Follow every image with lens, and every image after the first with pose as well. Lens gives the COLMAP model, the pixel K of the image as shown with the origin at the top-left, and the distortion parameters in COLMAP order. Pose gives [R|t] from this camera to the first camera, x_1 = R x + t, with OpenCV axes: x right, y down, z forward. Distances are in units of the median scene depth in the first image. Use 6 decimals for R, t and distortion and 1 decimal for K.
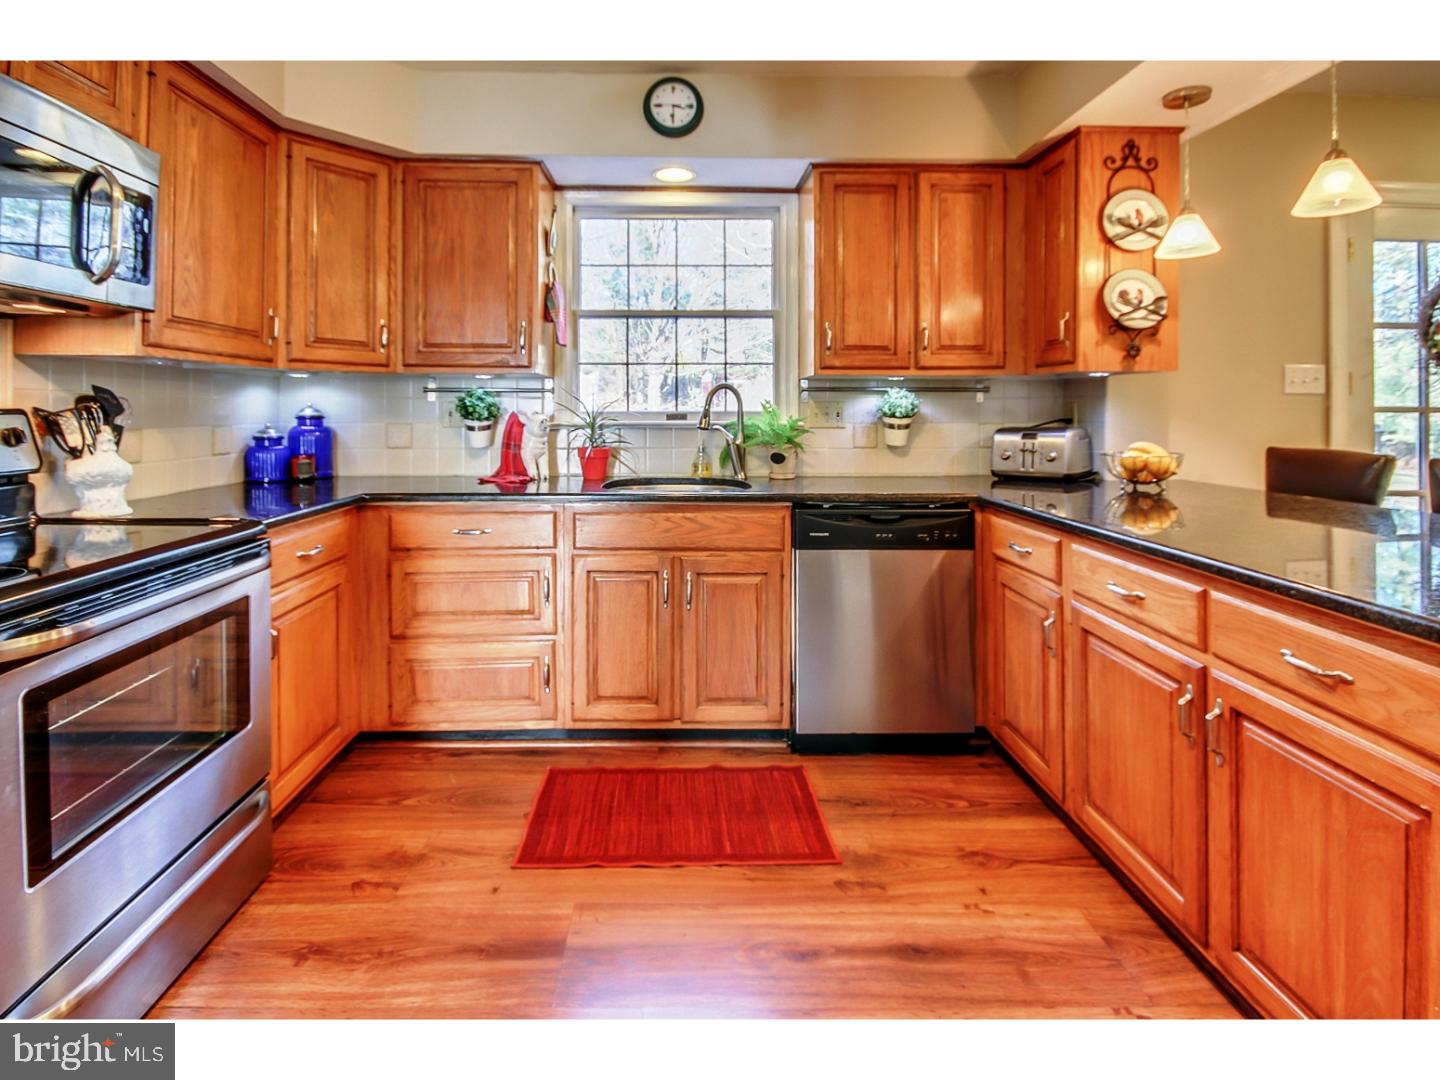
lens RADIAL K [[693.9, 0, 689.5], [0, 693.9, 421.6], [0, 0, 1]] dist [0.001722, -0.000324]
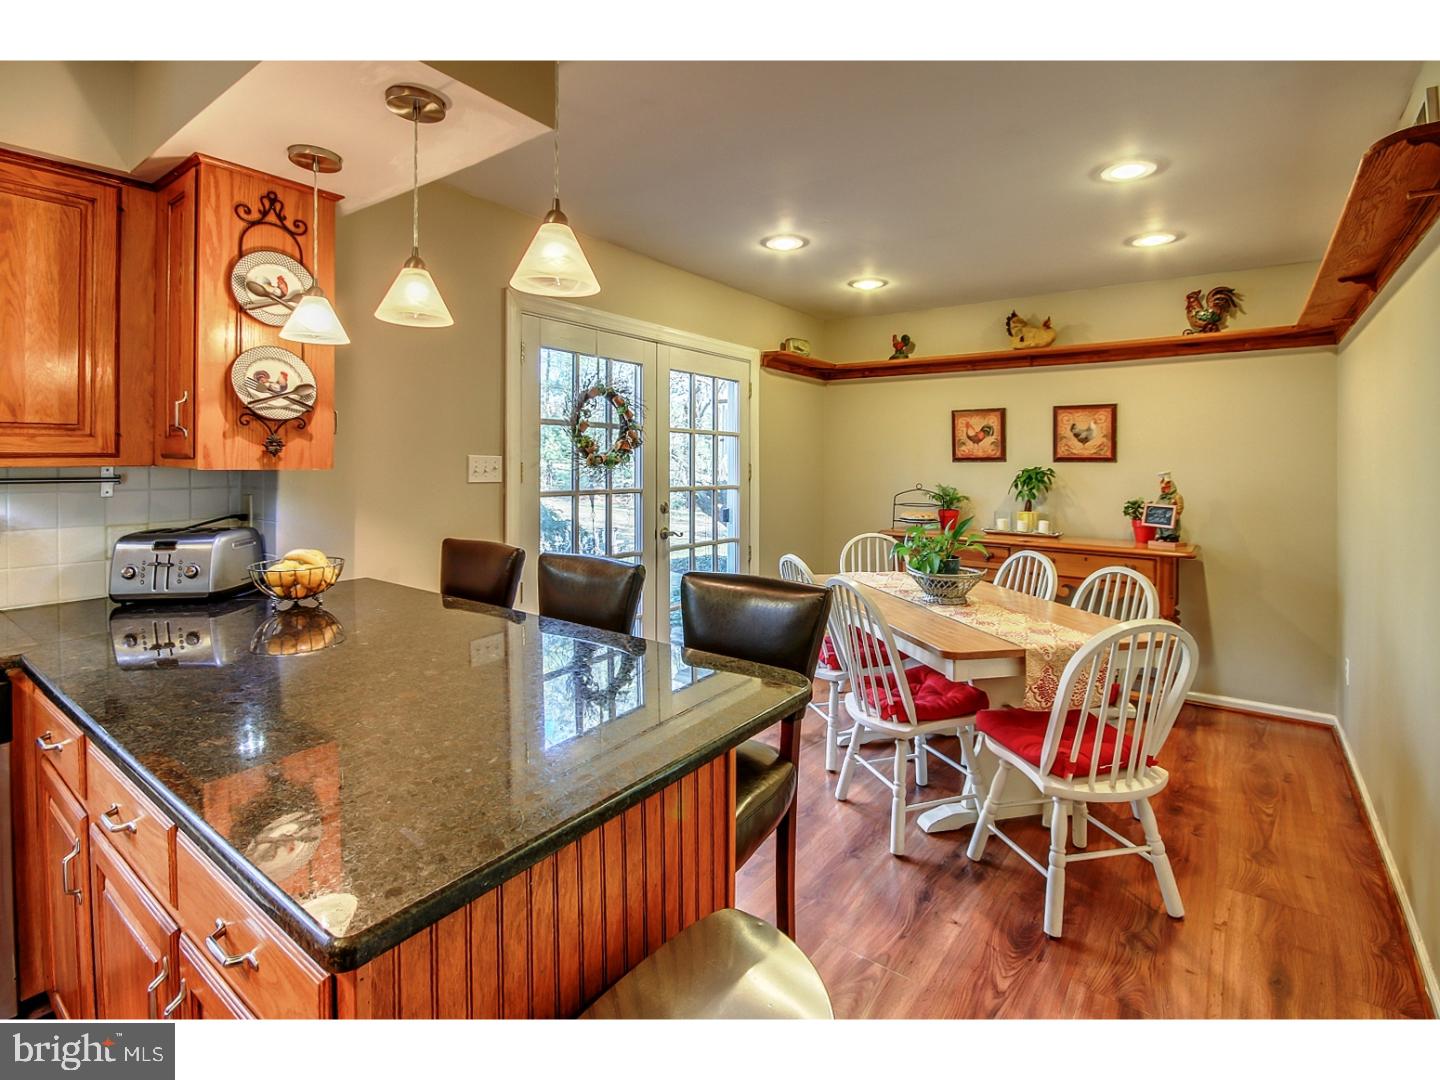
lens RADIAL K [[693.7, 0, 718.6], [0, 693.7, 463.1], [0, 0, 1]] dist [-0.003143, -0.000341]
pose [[0.614956, 0.002815, 0.788556, 0.302211], [-0.000472, 0.999995, -0.003202, -0.076060], [-0.788561, 0.001597, 0.614954, 0.068640]]
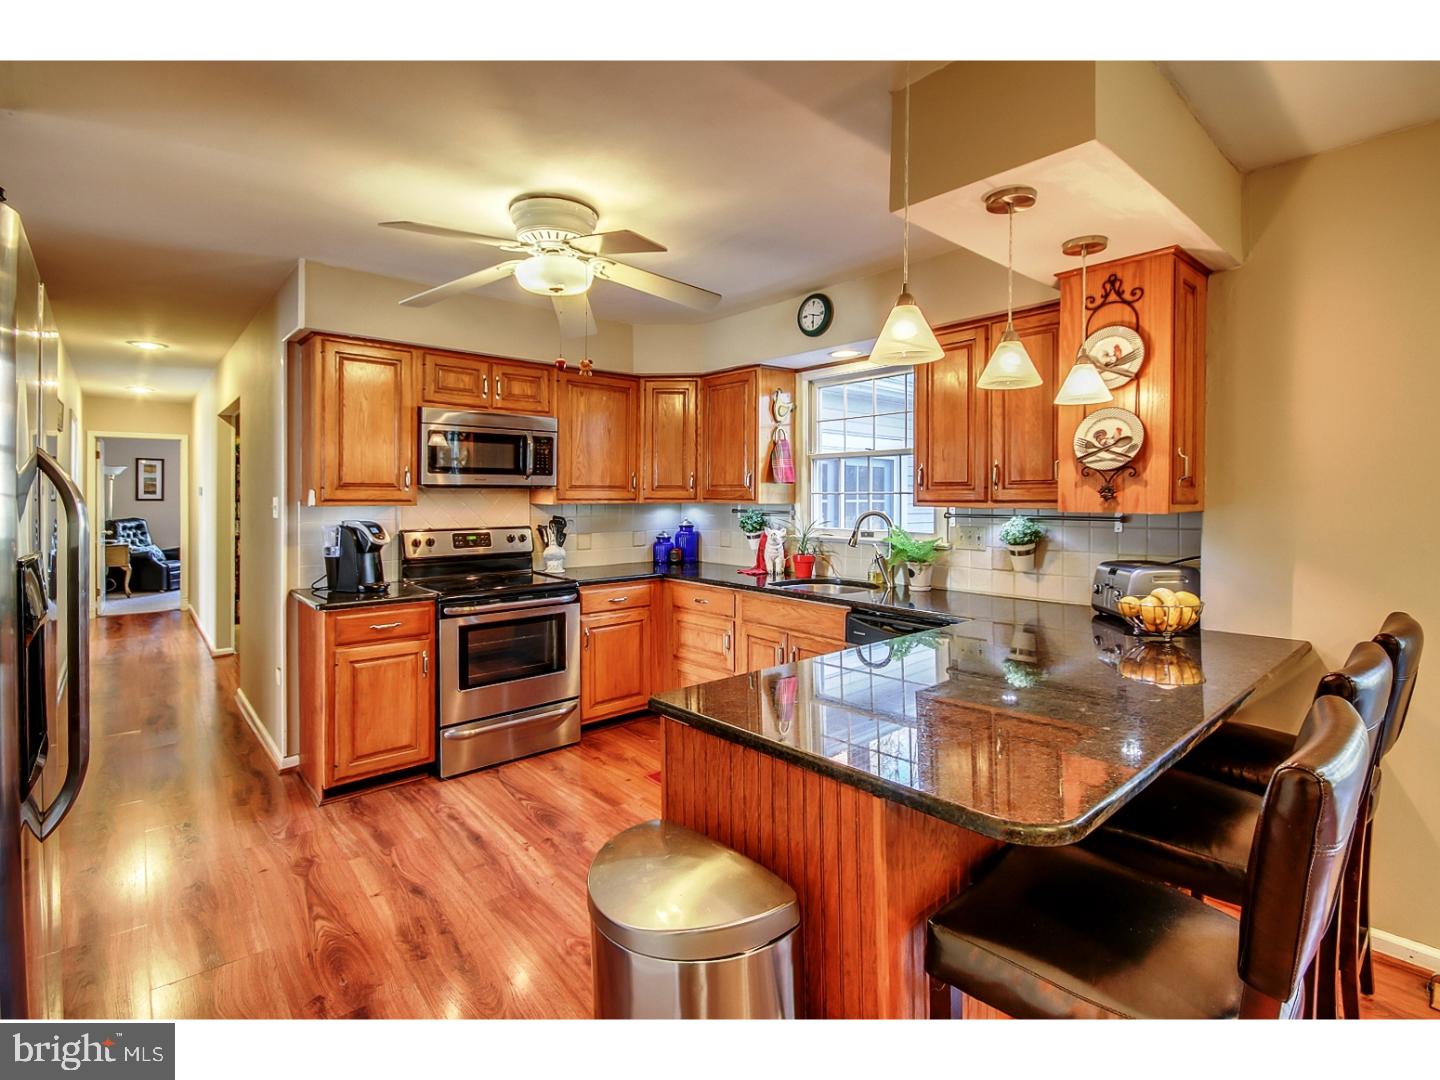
lens RADIAL K [[688.5, 0, 722.4], [0, 688.5, 507.1], [0, 0, 1]] dist [-0.000083, 0.000011]
pose [[0.640938, 0.010625, -0.767519, 0.996078], [-0.009157, 0.999939, 0.006196, -0.079357], [0.767538, 0.003057, 0.640996, -0.031422]]
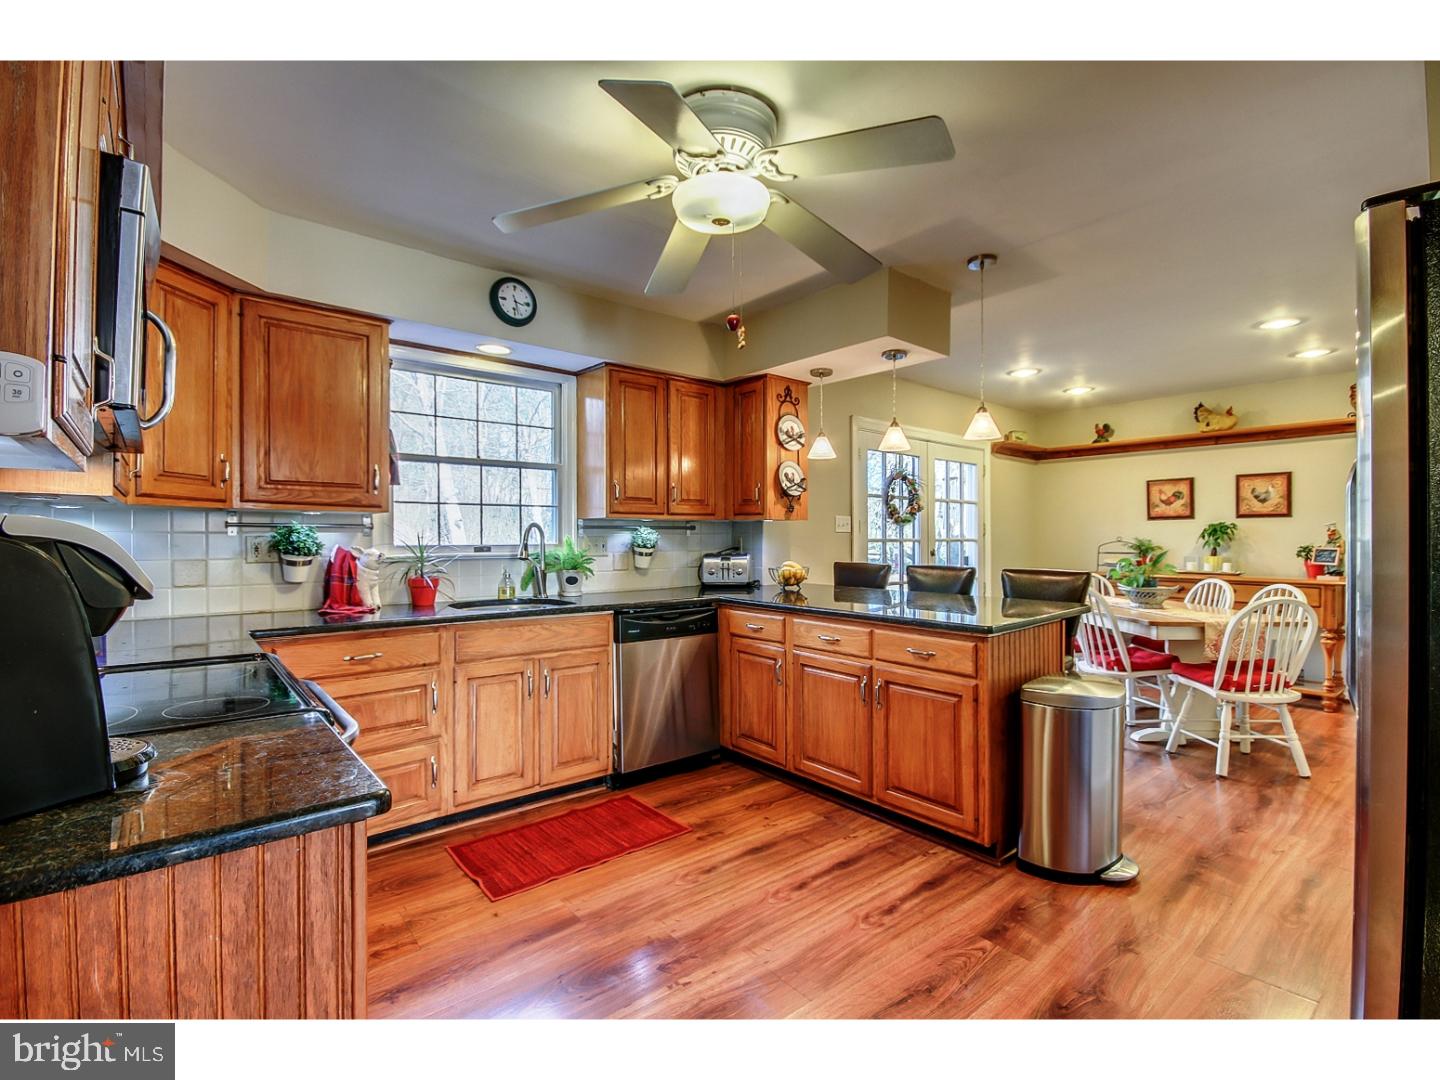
lens RADIAL K [[675.4, 0, 716.3], [0, 675.4, 546.3], [0, 0, 1]] dist [-0.000926, -0.000199]
pose [[0.778556, -0.010302, 0.627490, -0.540574], [0.009590, 0.999944, 0.004517, -0.016259], [-0.627501, 0.002501, 0.778611, -0.184566]]
